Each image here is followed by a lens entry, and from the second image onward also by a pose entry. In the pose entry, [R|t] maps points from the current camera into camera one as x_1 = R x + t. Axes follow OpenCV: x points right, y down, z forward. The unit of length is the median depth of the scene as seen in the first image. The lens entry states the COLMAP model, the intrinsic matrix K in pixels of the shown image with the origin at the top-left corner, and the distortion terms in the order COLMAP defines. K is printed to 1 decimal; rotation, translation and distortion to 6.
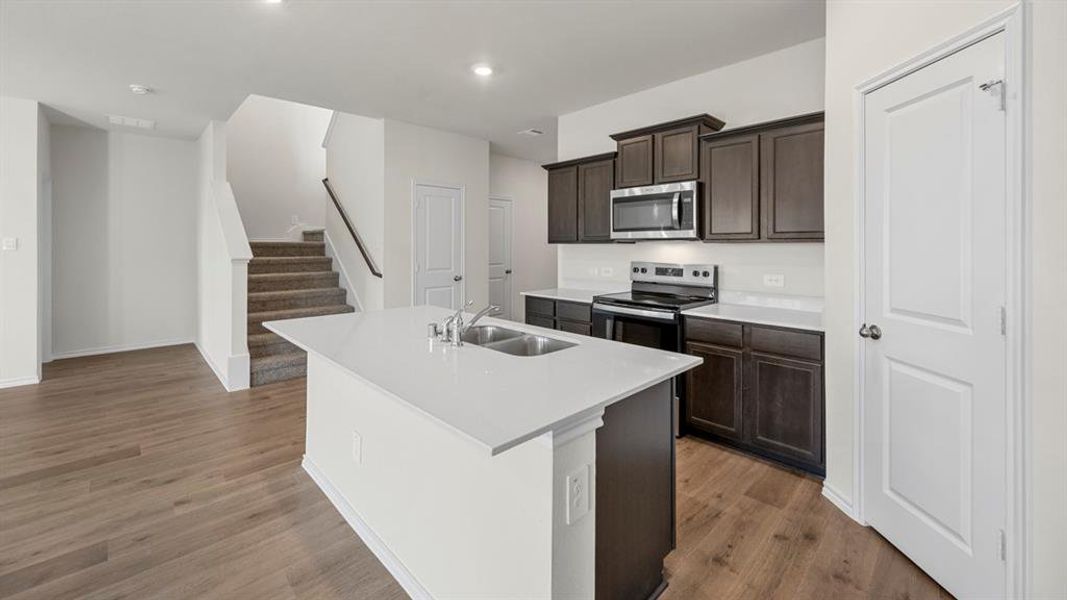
lens RADIAL K [[421.0, 0, 538.0], [0, 421.0, 247.0], [0, 0, 1]] dist [-0.000823, -0.000094]
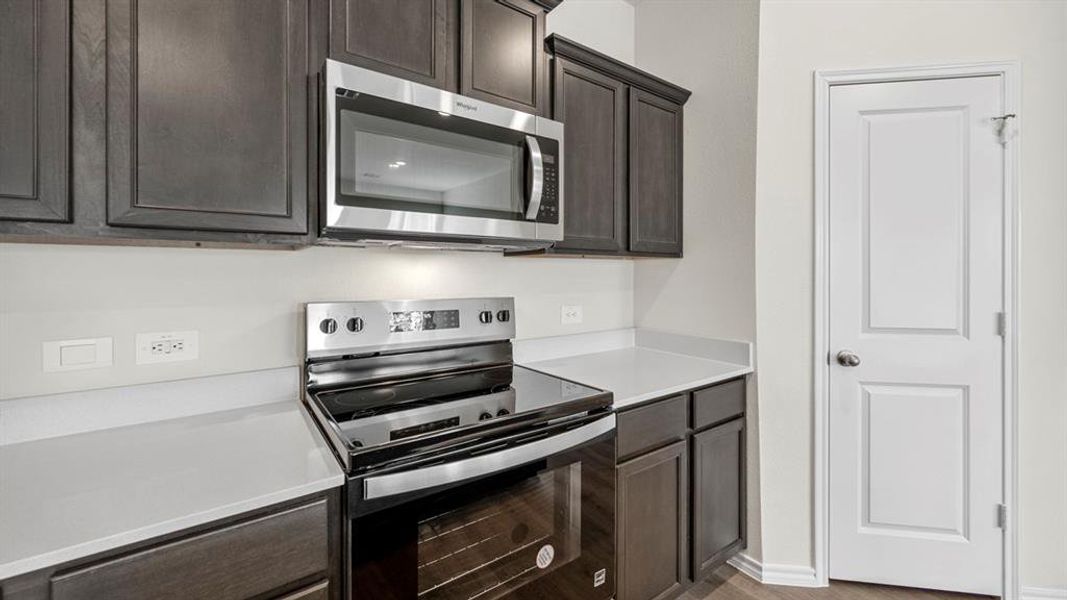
lens RADIAL K [[421.0, 0, 536.1], [0, 421.0, 273.4], [0, 0, 1]] dist [-0.000823, -0.000094]
pose [[0.140666, -0.000423, 0.990057, -0.091958], [0.002017, 0.999998, 0.000140, 0.012526], [-0.990055, 0.001977, 0.140666, 0.836710]]
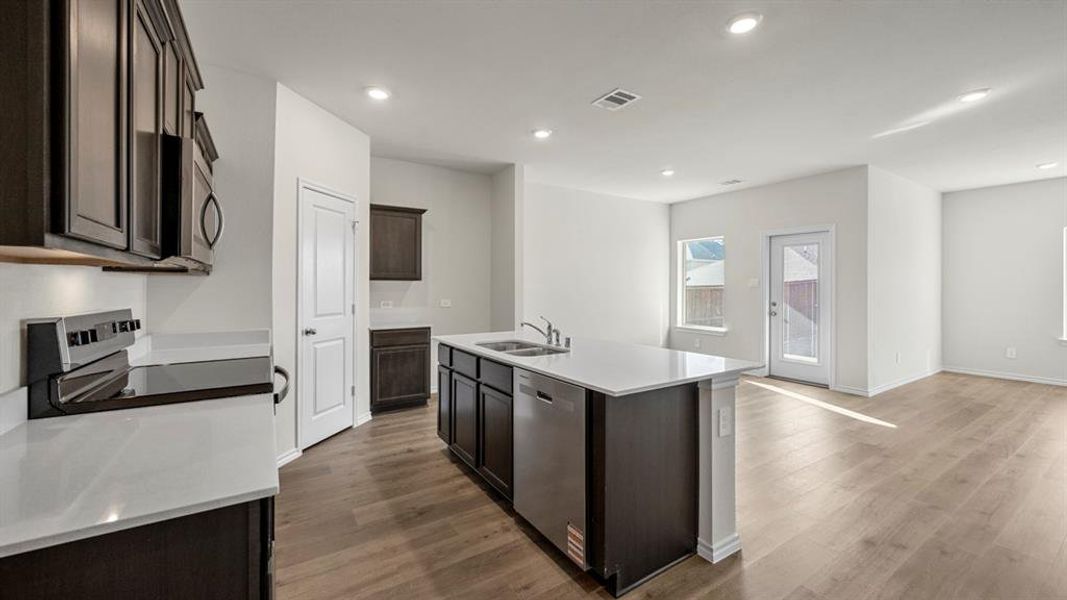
lens RADIAL K [[421.0, 0, 531.9], [0, 421.0, 286.8], [0, 0, 1]] dist [-0.000823, -0.000094]
pose [[-0.978281, -0.003346, 0.207255, -0.238338], [-0.003029, 0.999994, 0.001849, 0.009070], [-0.207260, 0.001181, -0.978285, 1.361509]]
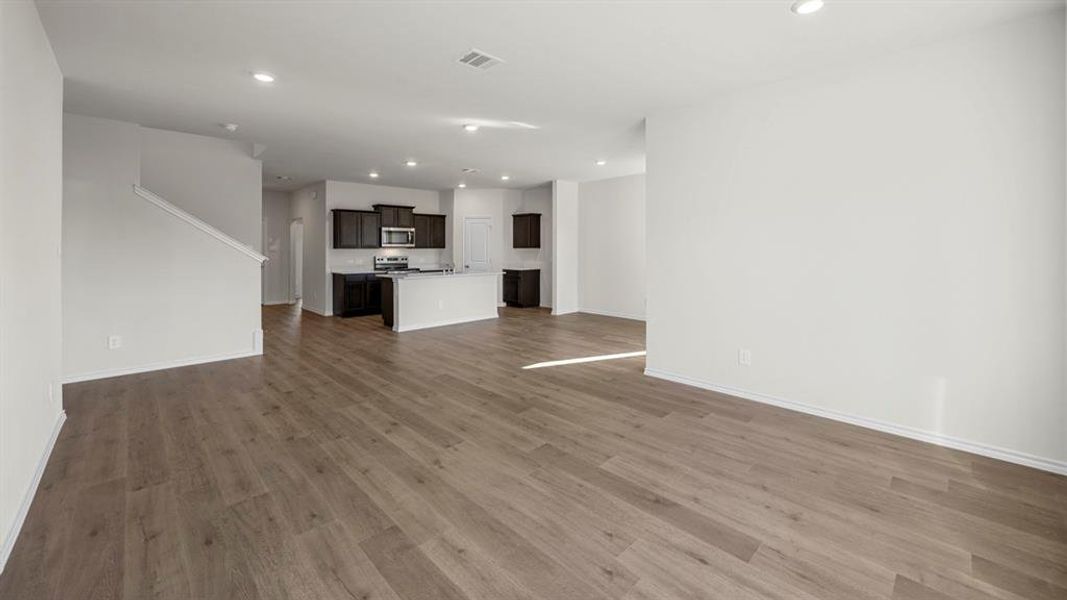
lens RADIAL K [[394.1, 0, 539.0], [0, 394.1, 244.3], [0, 0, 1]] dist [-0.000666, 0.000186]
pose [[-0.000756, 0.002185, 0.999997, -2.196049], [0.002992, 0.999993, -0.002183, -0.026162], [-0.999995, 0.002990, -0.000762, 0.077116]]
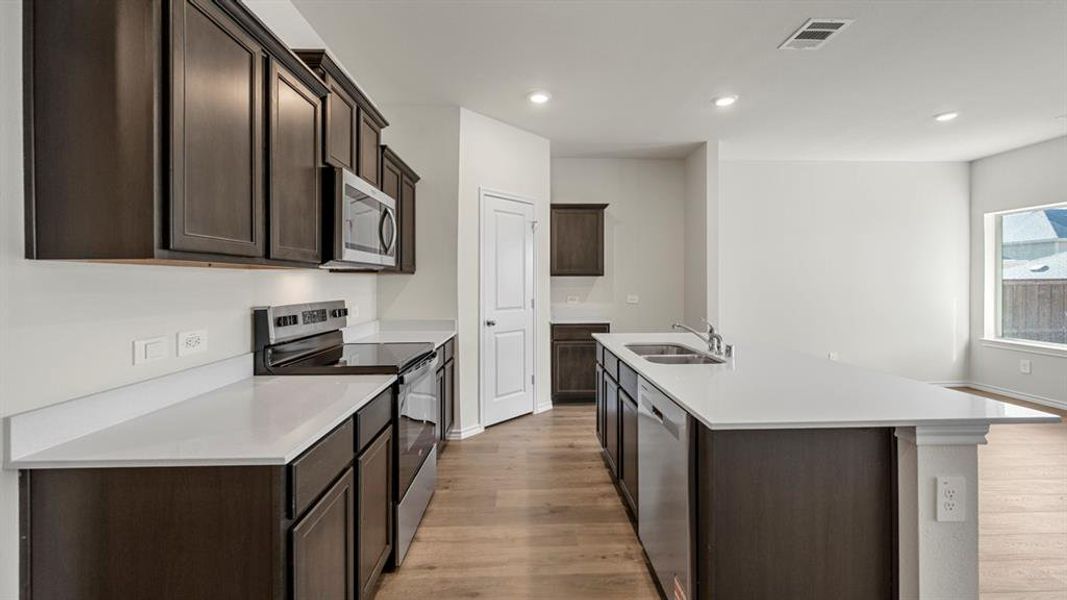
lens RADIAL K [[421.0, 0, 537.5], [0, 421.0, 282.3], [0, 0, 1]] dist [-0.000823, -0.000094]
pose [[-0.735751, -0.000918, 0.677251, -0.360971], [0.002042, 0.999992, 0.003573, 0.007033], [-0.677249, 0.004012, -0.735743, 1.244770]]
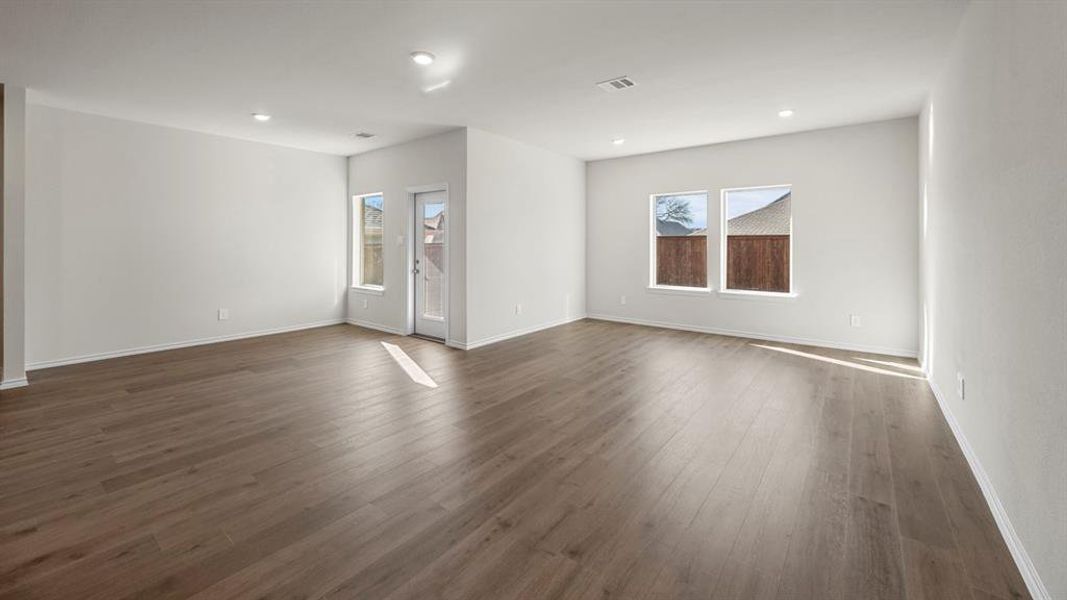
lens RADIAL K [[421.0, 0, 539.6], [0, 421.0, 242.3], [0, 0, 1]] dist [-0.000823, -0.000094]
pose [[-0.990644, -0.000298, -0.136469, -1.098949], [0.000236, 0.999992, -0.003895, 0.007663], [0.136469, -0.003891, -0.990637, 1.239872]]
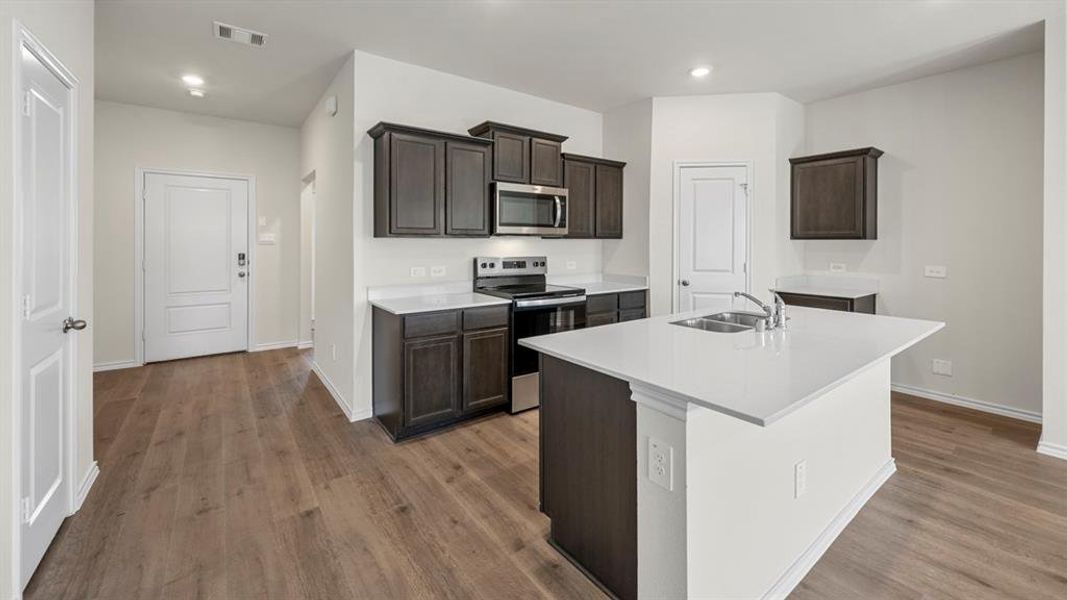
lens RADIAL K [[421.0, 0, 540.0], [0, 421.0, 239.2], [0, 0, 1]] dist [-0.000823, -0.000094]
pose [[0.129416, 0.003501, 0.991584, -0.760474], [-0.001377, 0.999993, -0.003351, -0.003015], [-0.991589, -0.000932, 0.129420, 0.799554]]
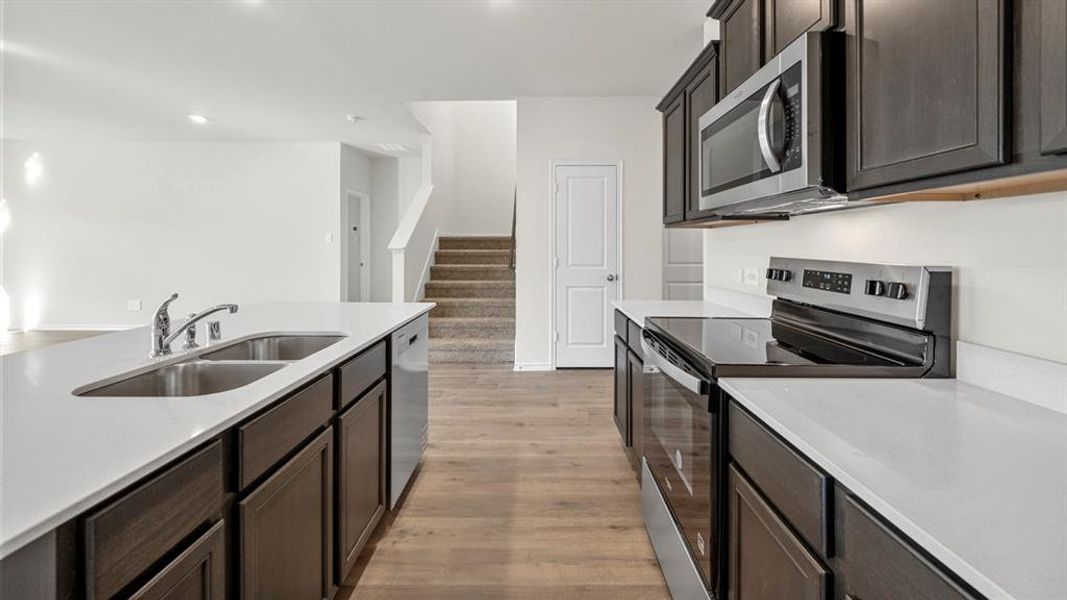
lens RADIAL K [[421.0, 0, 538.4], [0, 421.0, 247.4], [0, 0, 1]] dist [-0.000823, -0.000094]
pose [[0.710004, 0.000678, -0.704197, 0.405547], [-0.001143, 0.999999, -0.000189, 0.026529], [0.704196, 0.000940, 0.710005, 0.503659]]
